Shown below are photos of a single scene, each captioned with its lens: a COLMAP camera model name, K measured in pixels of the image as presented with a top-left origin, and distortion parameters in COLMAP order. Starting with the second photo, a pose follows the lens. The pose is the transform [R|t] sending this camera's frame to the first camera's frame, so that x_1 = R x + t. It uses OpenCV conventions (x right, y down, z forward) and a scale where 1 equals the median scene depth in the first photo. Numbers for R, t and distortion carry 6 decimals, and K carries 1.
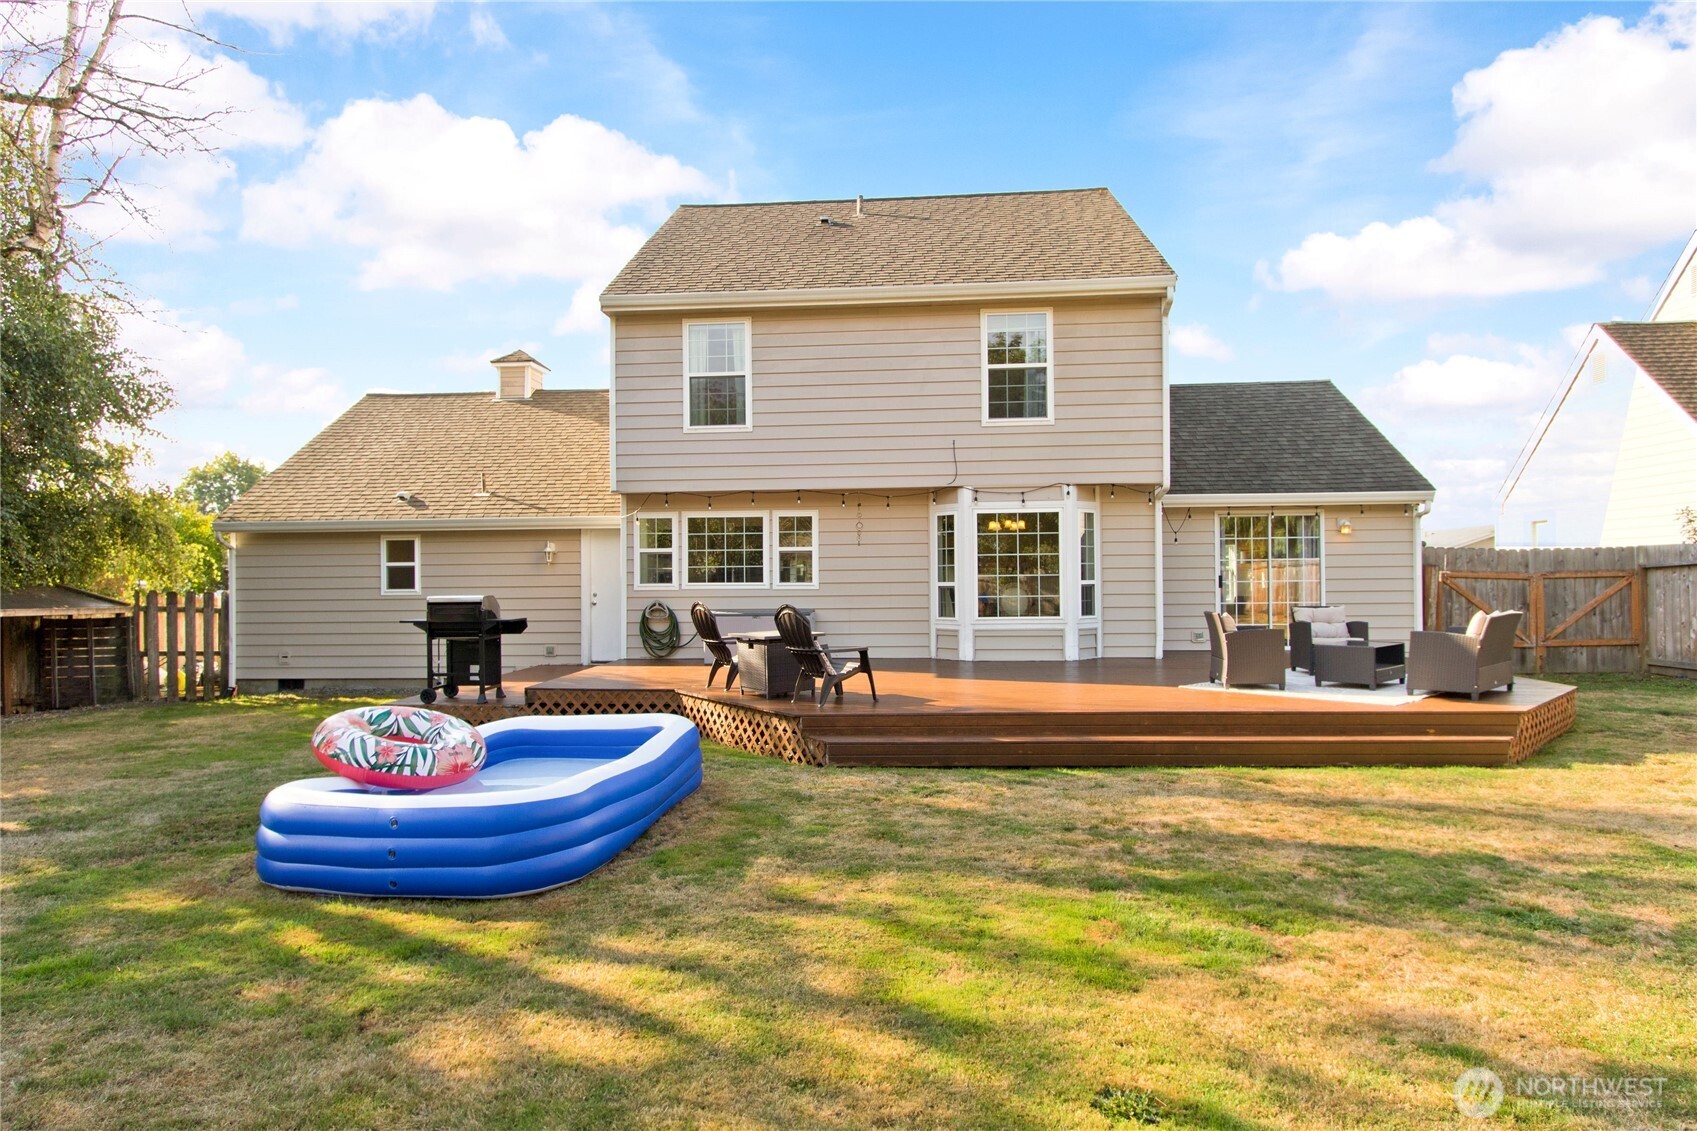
lens RADIAL K [[1021.0, 0, 846.1], [0, 1021.0, 569.5], [0, 0, 1]] dist [-0.003688, -0.000526]
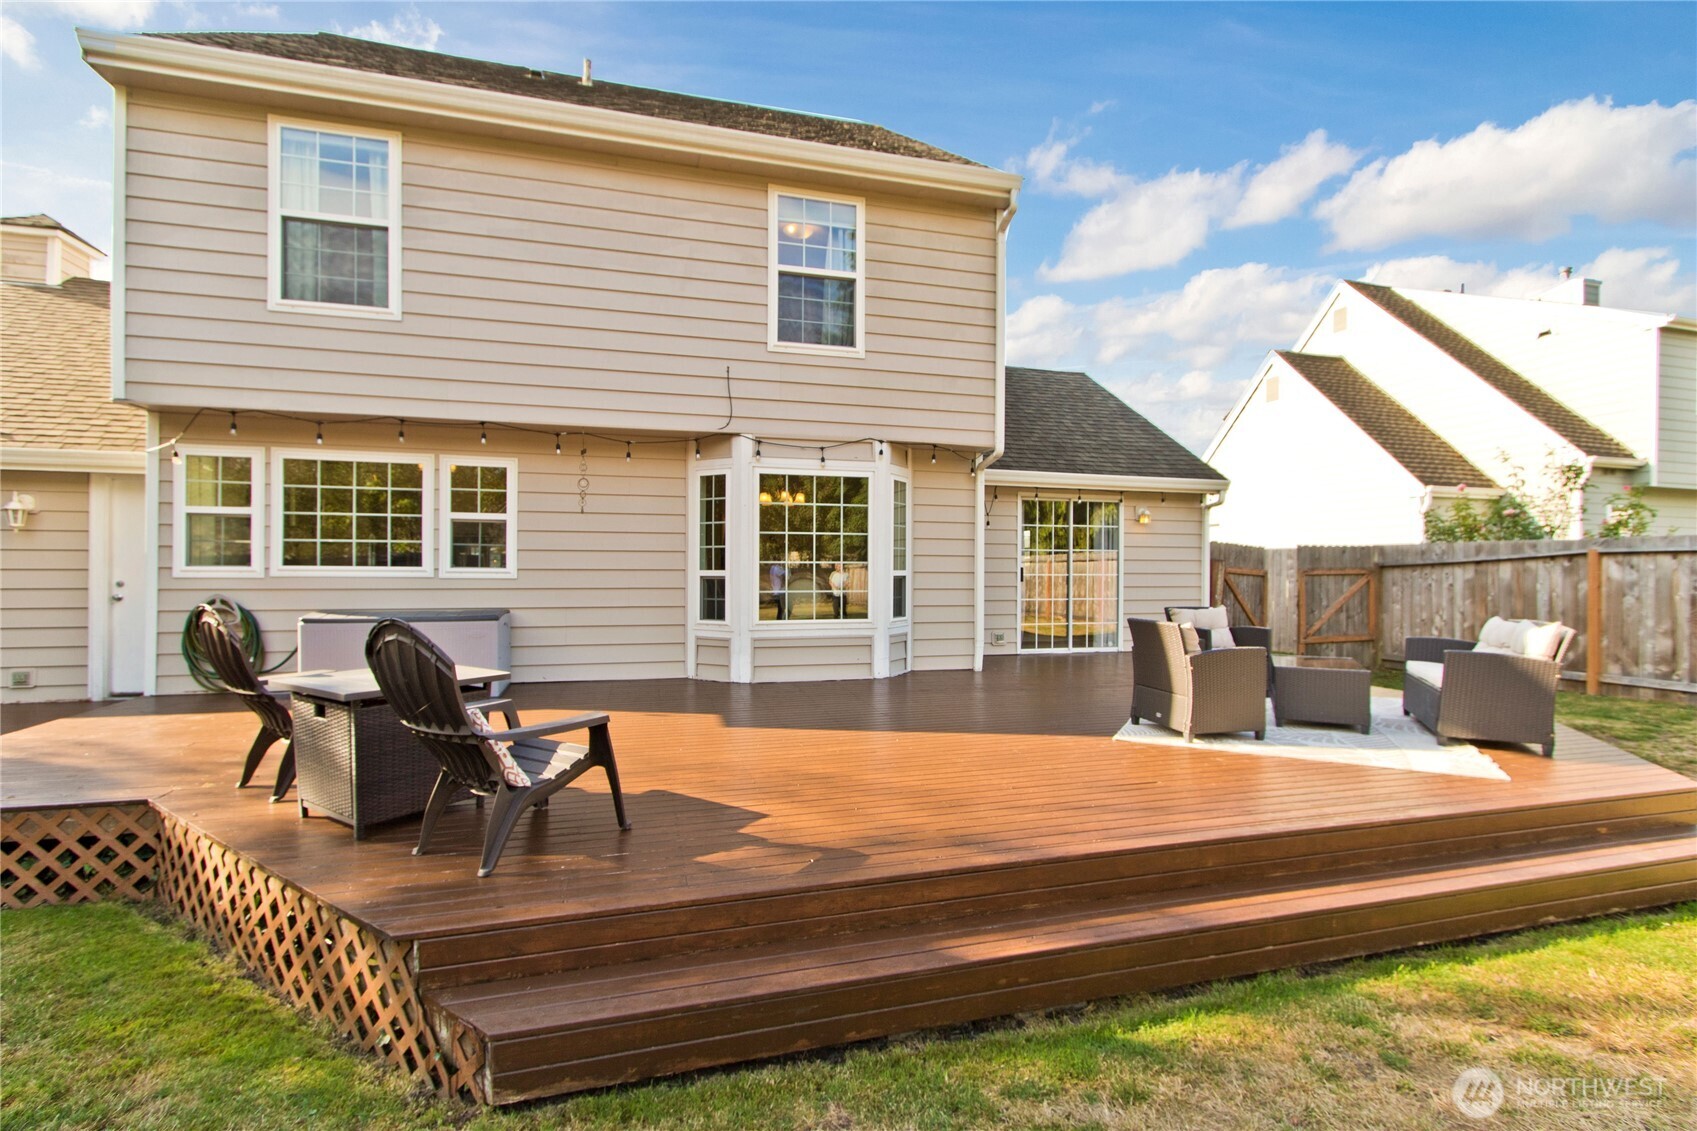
lens RADIAL K [[815.0, 0, 855.4], [0, 815.0, 571.9], [0, 0, 1]] dist [0.000946, -0.000685]
pose [[0.940839, 0.013055, 0.338601, 0.001062], [-0.016116, 0.999851, 0.006228, 0.008156], [-0.338469, -0.011316, 0.940909, 0.435244]]
